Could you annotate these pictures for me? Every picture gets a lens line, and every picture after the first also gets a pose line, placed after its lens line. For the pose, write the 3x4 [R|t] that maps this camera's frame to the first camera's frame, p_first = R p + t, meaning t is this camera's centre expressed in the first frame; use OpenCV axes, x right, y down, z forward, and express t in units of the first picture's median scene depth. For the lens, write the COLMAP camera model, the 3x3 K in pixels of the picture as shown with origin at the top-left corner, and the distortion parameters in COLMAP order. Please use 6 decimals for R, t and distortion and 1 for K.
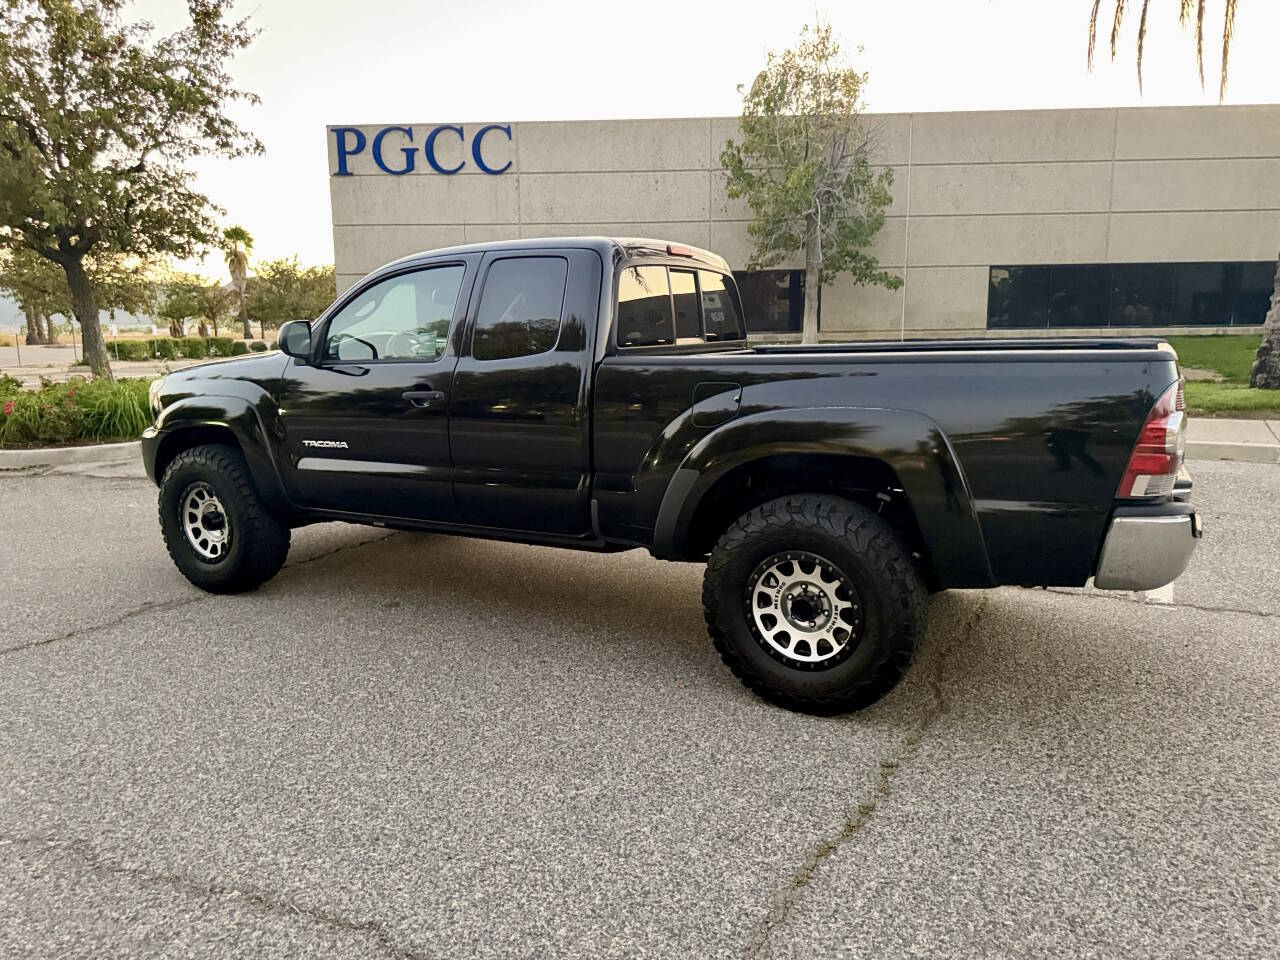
lens RADIAL K [[902.4, 0, 636.6], [0, 902.4, 486.9], [0, 0, 1]] dist [0.046680, -0.056083]
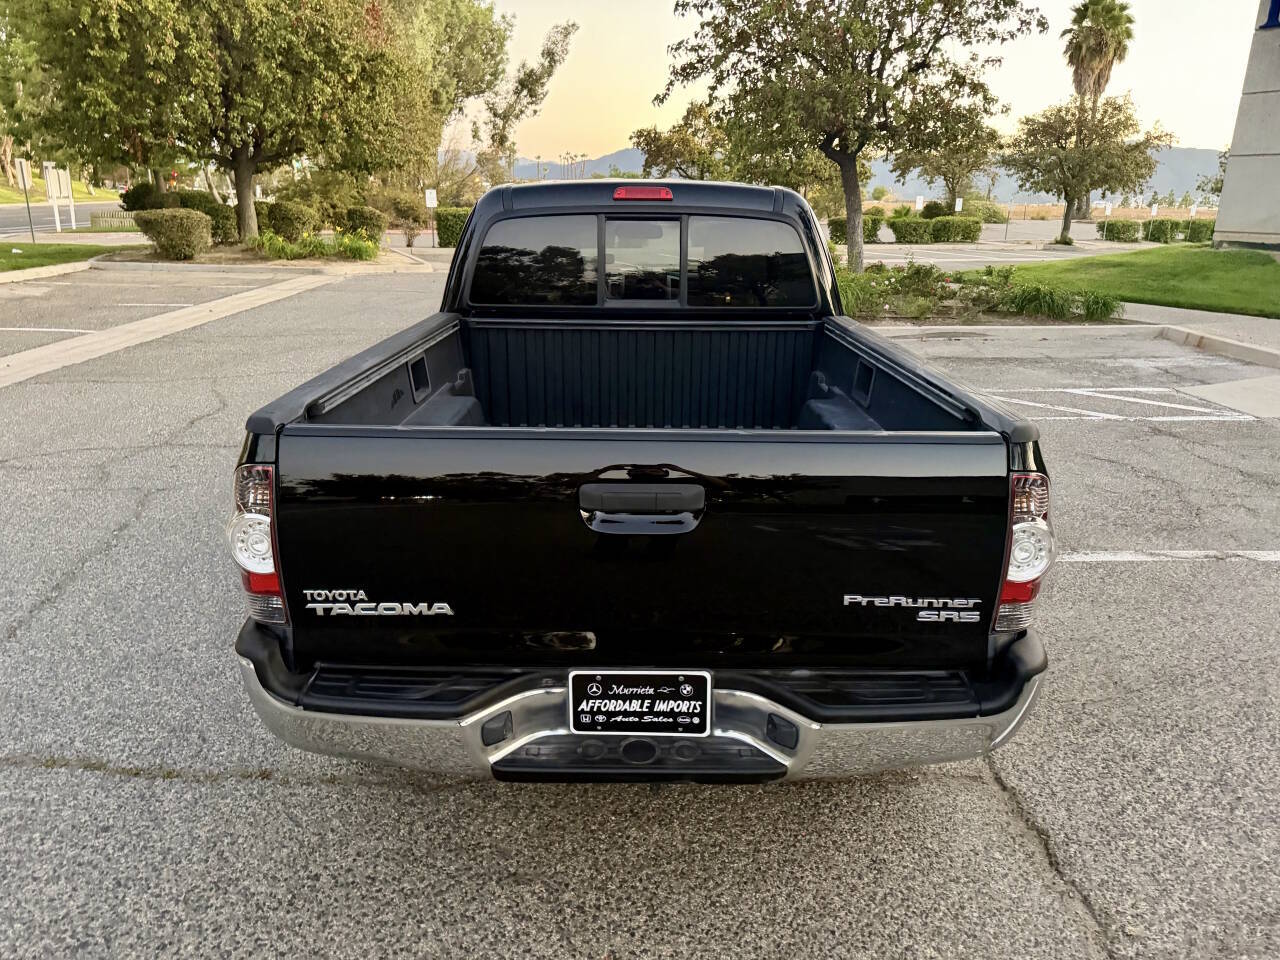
lens RADIAL K [[902.4, 0, 632.2], [0, 902.4, 476.0], [0, 0, 1]] dist [0.046680, -0.056083]
pose [[0.477911, 0.272542, -0.835058, 0.286354], [-0.168999, 0.961417, 0.217063, -0.066362], [0.861998, 0.037387, 0.505531, 0.201713]]
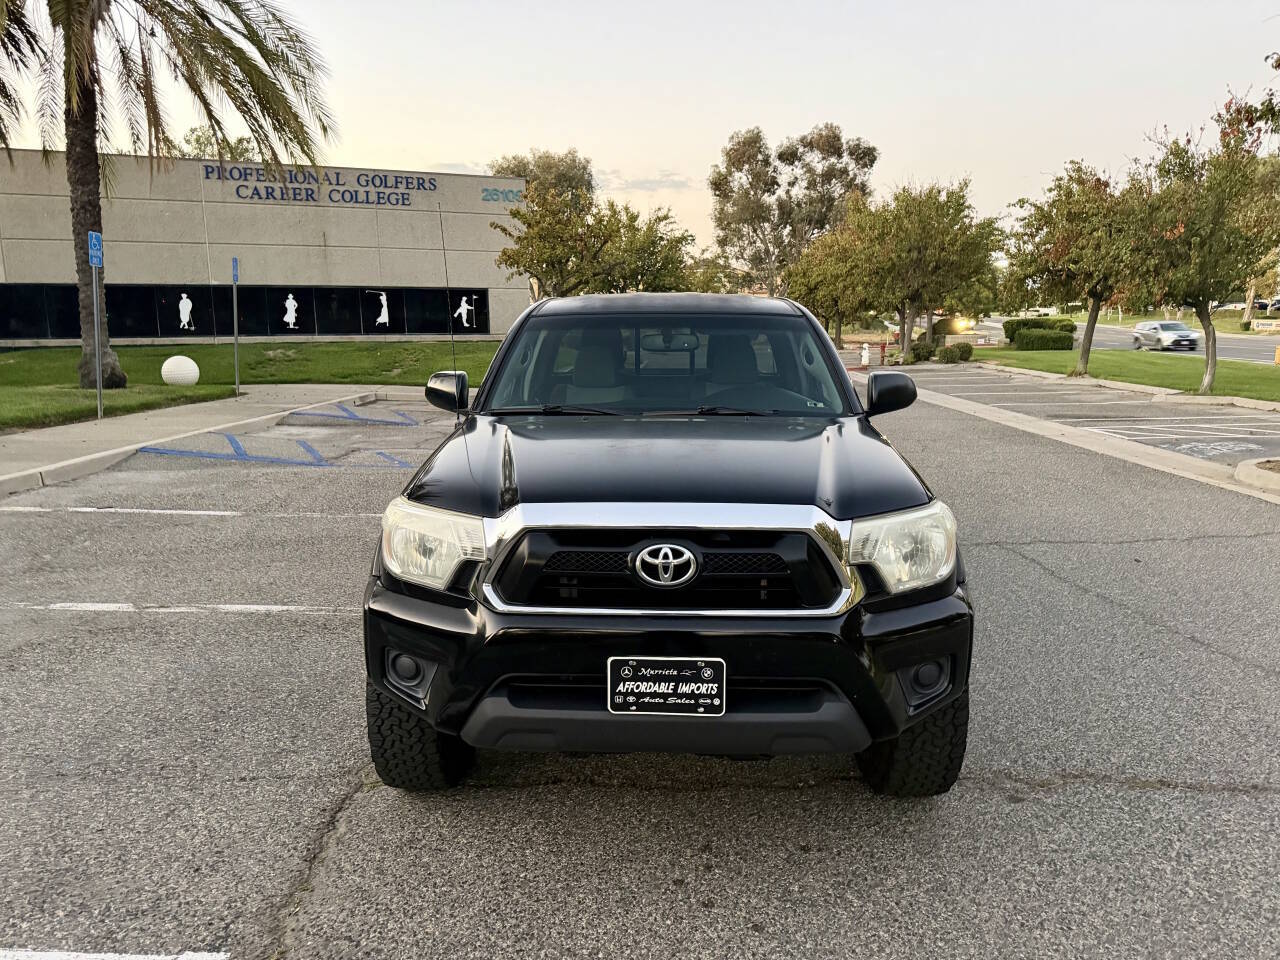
lens RADIAL K [[902.4, 0, 641.0], [0, 902.4, 478.5], [0, 0, 1]] dist [0.046680, -0.056083]
pose [[-0.461790, -0.137230, 0.876309, -0.373069], [0.163501, 0.957860, 0.236161, -0.116413], [-0.871790, 0.252334, -0.419893, 0.565532]]
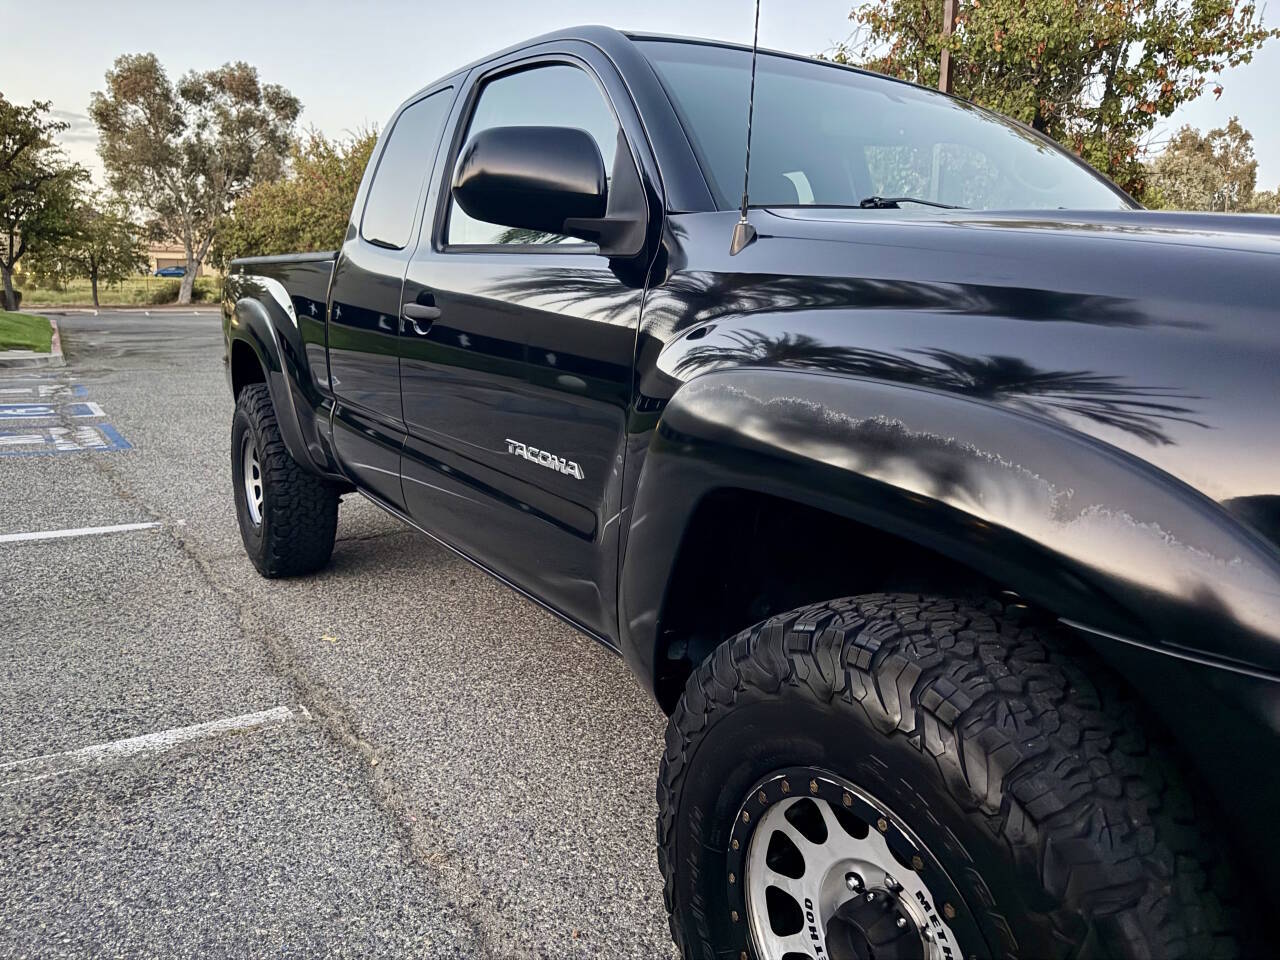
lens RADIAL K [[902.4, 0, 646.8], [0, 902.4, 473.9], [0, 0, 1]] dist [0.046680, -0.056083]
pose [[-0.891973, -0.089636, 0.443113, -0.129084], [0.071029, 0.940188, 0.333168, -0.083849], [-0.446474, 0.328651, -0.832256, 0.595115]]
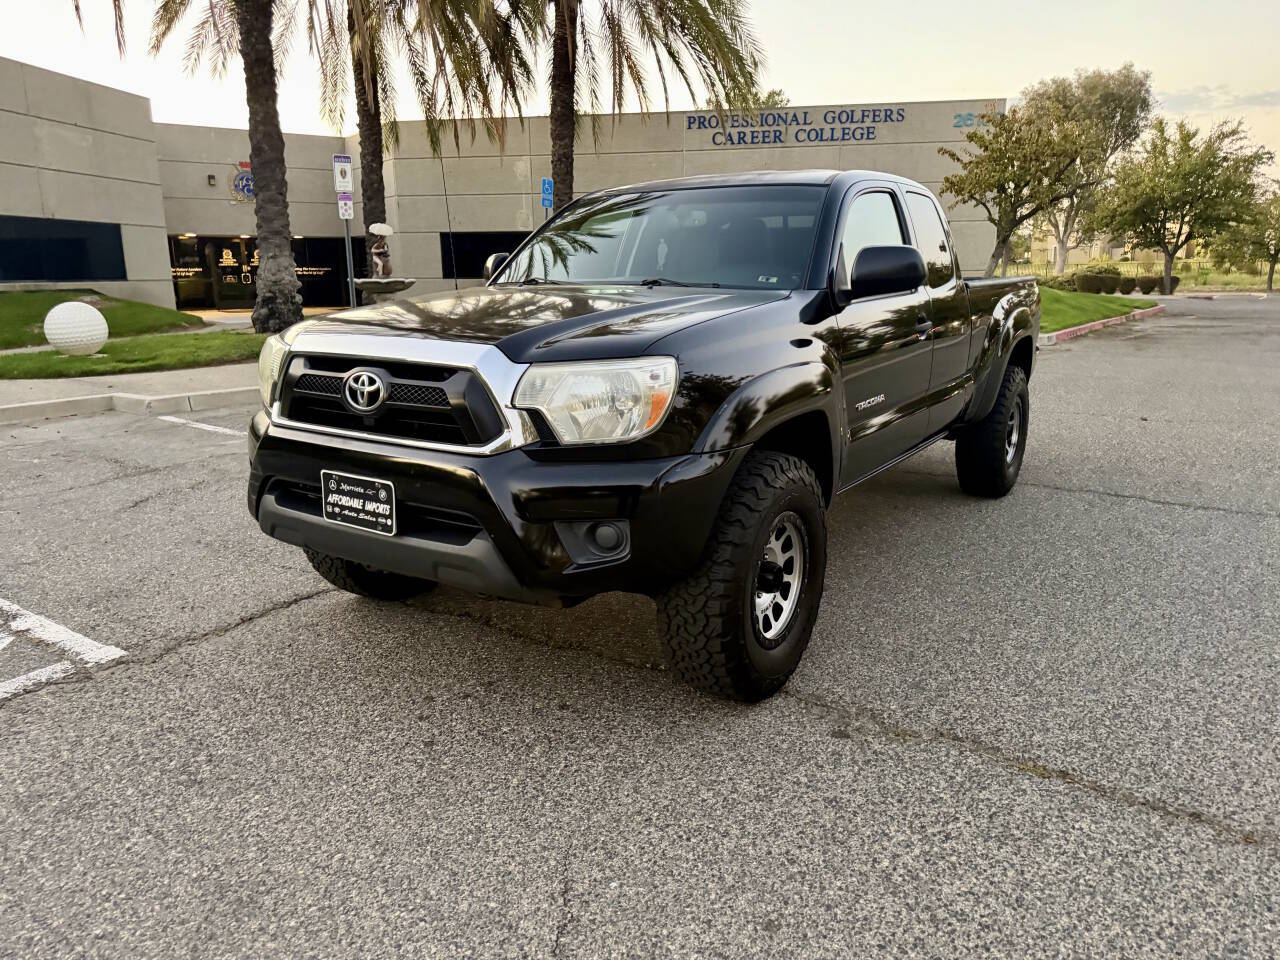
lens RADIAL K [[902.4, 0, 639.6], [0, 902.4, 482.8], [0, 0, 1]] dist [0.046680, -0.056083]
pose [[0.082186, -0.212509, 0.973697, -0.413037], [0.178637, 0.964320, 0.195385, -0.061091], [-0.980477, 0.157880, 0.117216, 0.399450]]
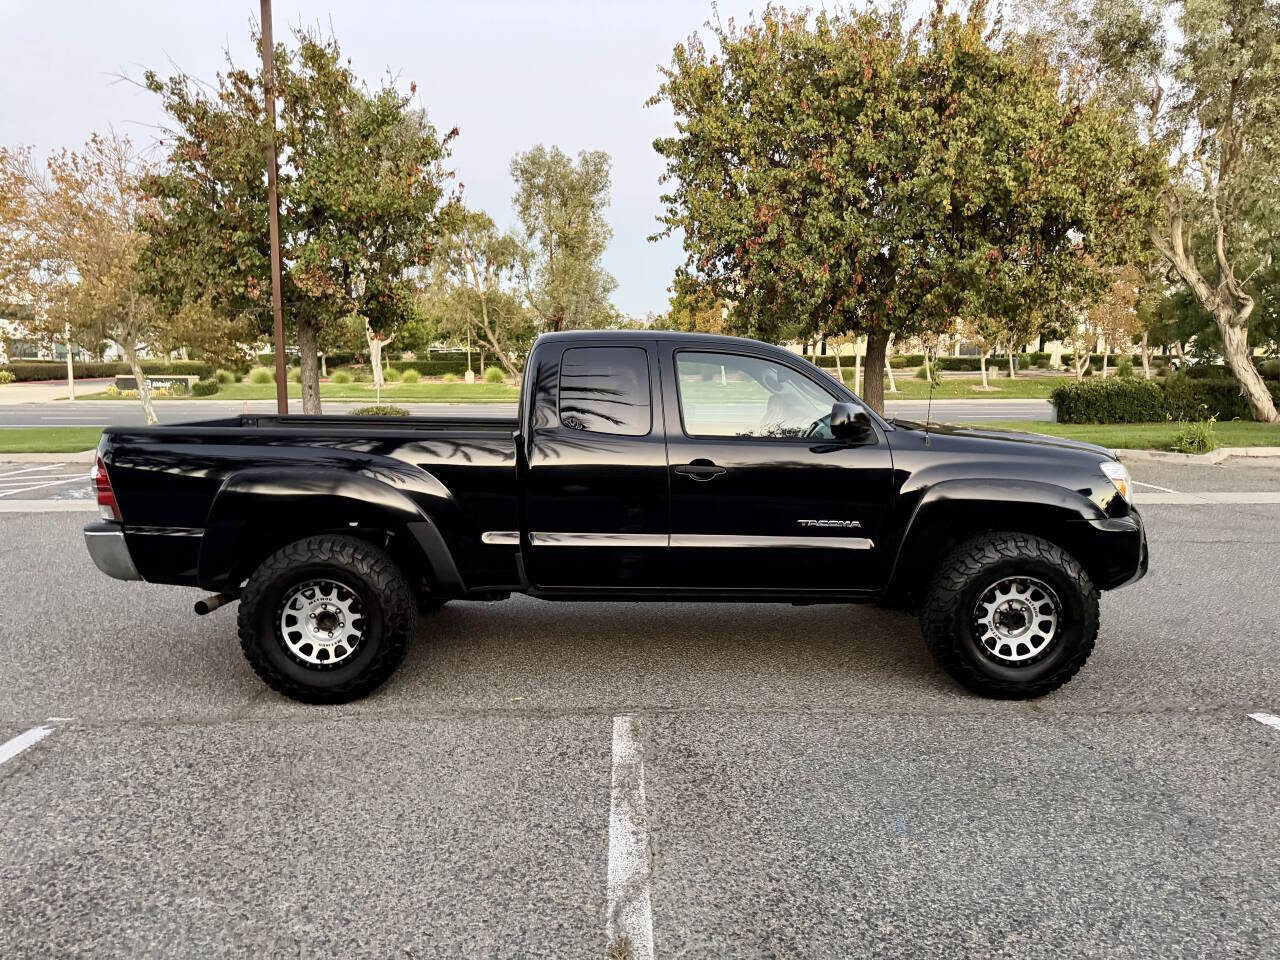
lens RADIAL K [[902.4, 0, 642.9], [0, 902.4, 471.0], [0, 0, 1]] dist [0.046680, -0.056083]
pose [[-0.869366, 0.059767, -0.490540, 0.184803], [-0.079309, 0.962917, 0.257878, -0.145158], [0.487762, 0.263095, -0.832387, 0.736183]]
